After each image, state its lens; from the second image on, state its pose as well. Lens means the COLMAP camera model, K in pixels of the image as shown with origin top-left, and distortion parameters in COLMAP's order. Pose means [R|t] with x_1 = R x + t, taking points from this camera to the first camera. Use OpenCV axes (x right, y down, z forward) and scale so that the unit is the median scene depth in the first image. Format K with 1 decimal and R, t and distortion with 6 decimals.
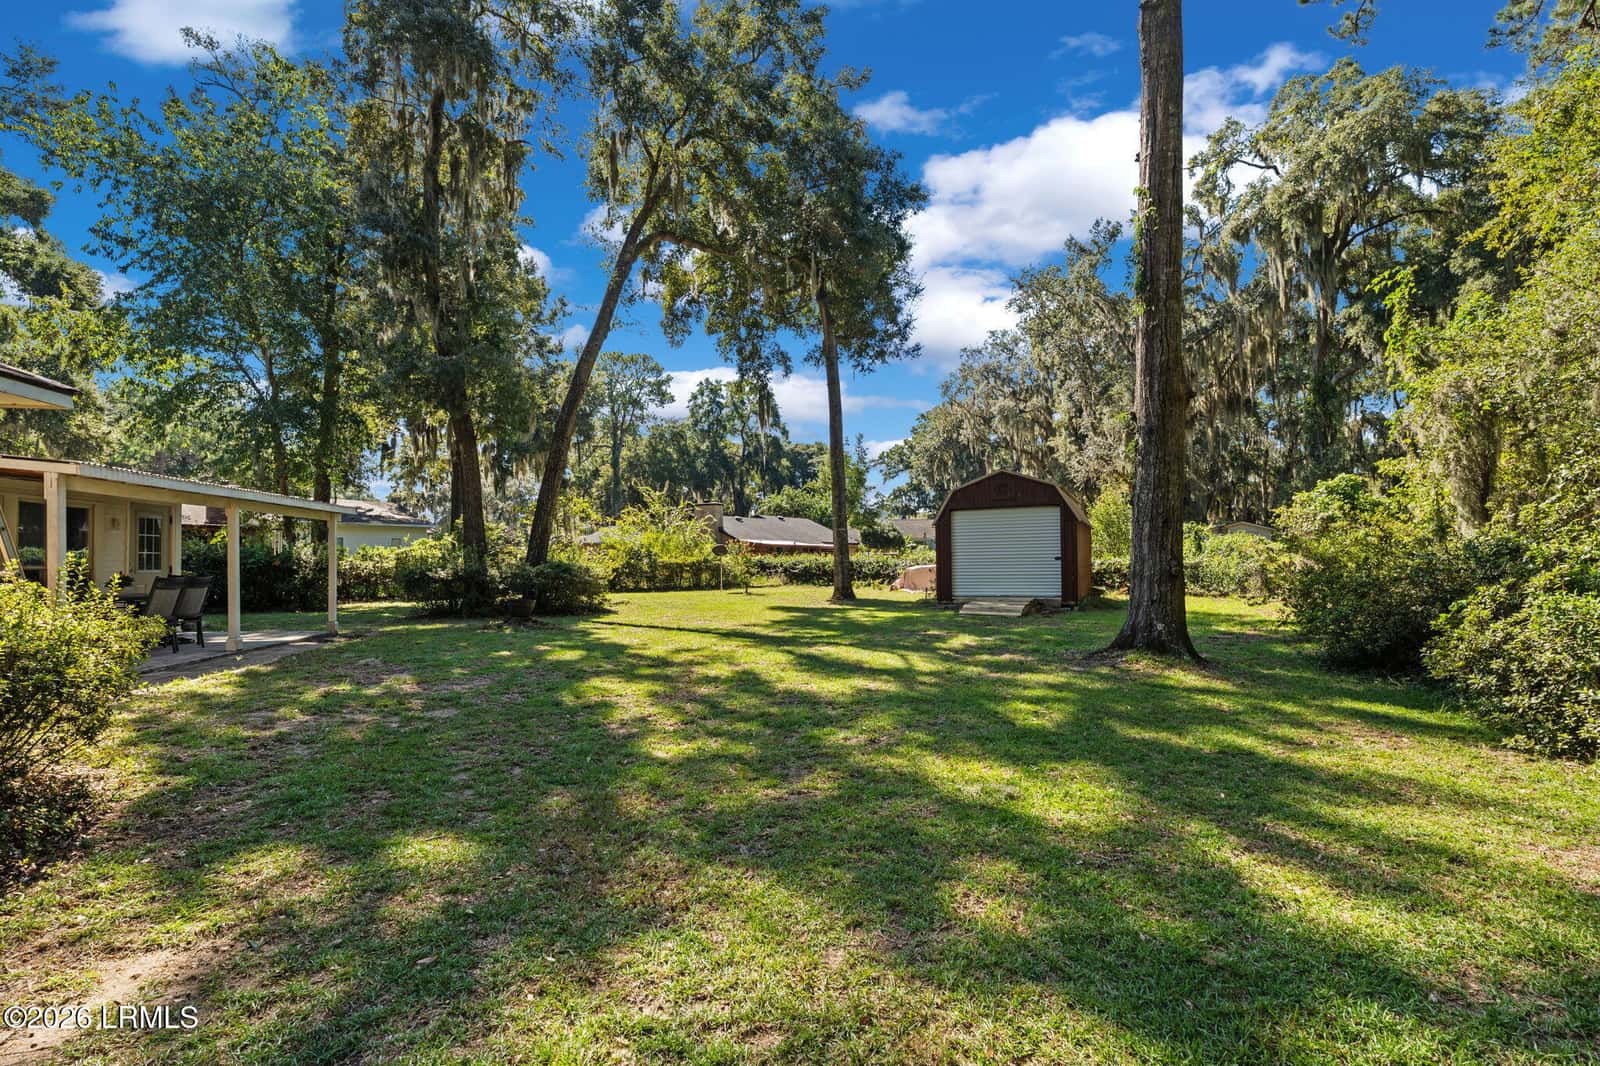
lens RADIAL K [[722.8, 0, 788.7], [0, 722.8, 555.5], [0, 0, 1]] dist [-0.001727, 0.000084]
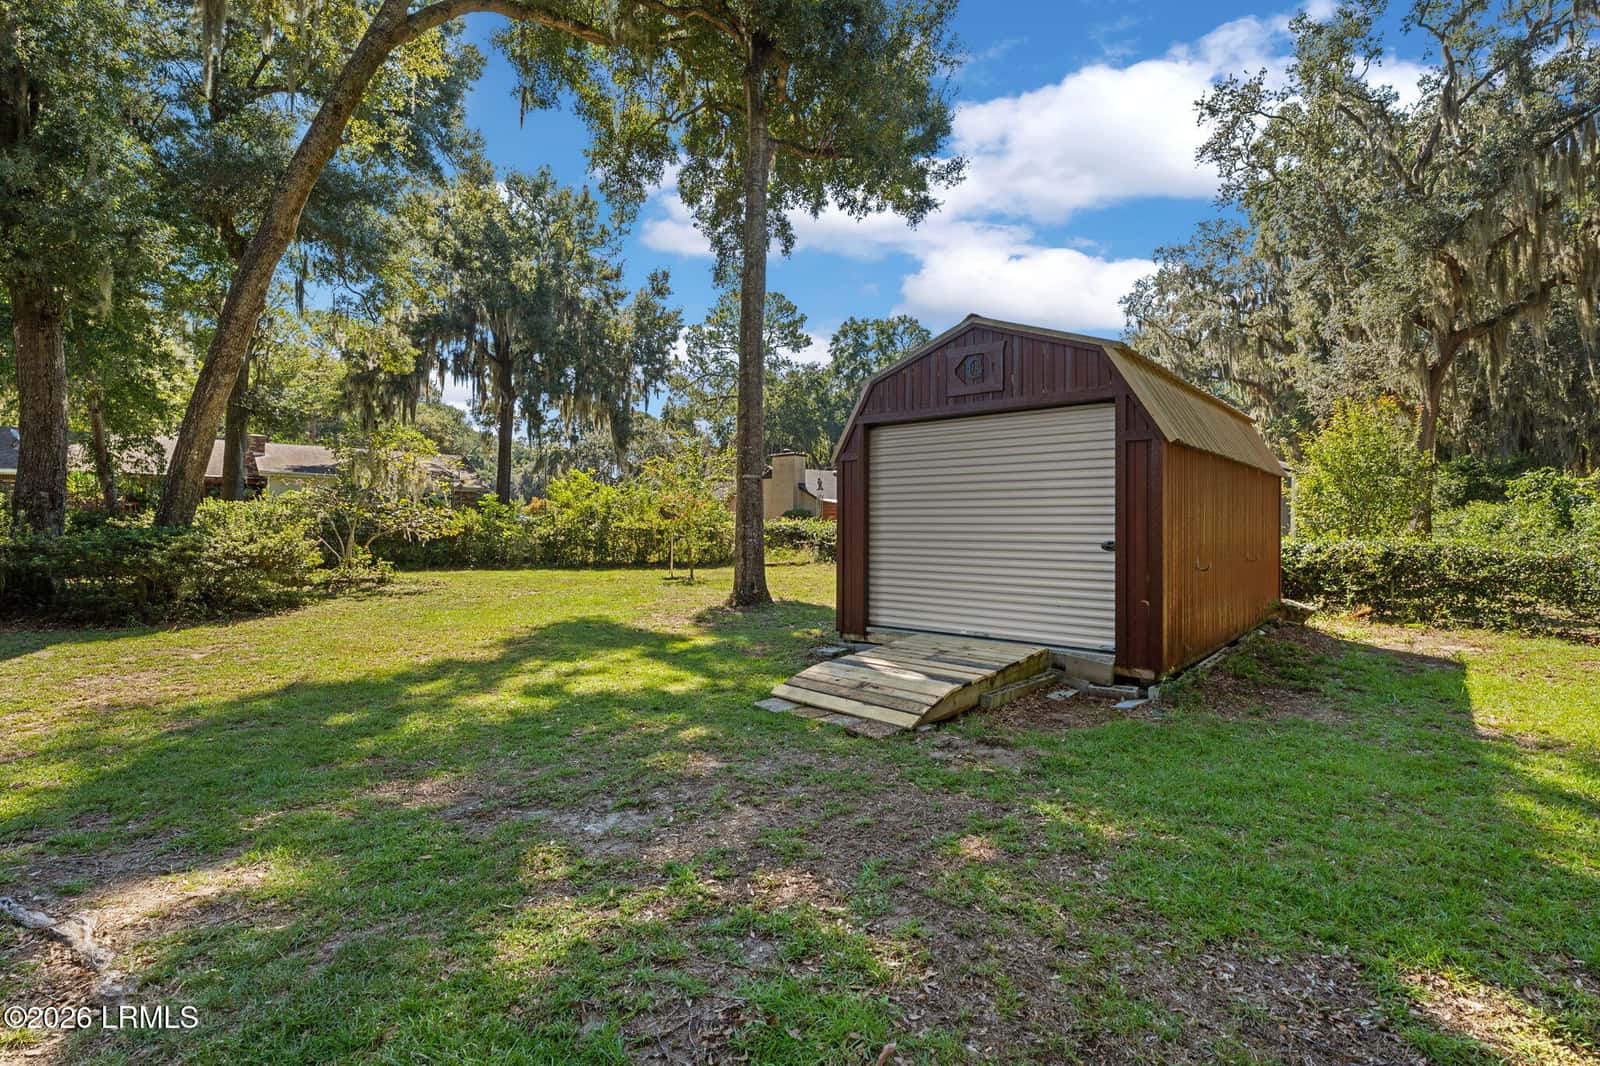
lens RADIAL K [[736.4, 0, 780.3], [0, 736.4, 509.2], [0, 0, 1]] dist [-0.004006, 0.000126]
pose [[0.958969, 0.013715, -0.283179, 0.120505], [-0.016873, 0.999820, -0.008715, -0.003308], [0.283008, 0.013136, 0.959028, 0.226025]]
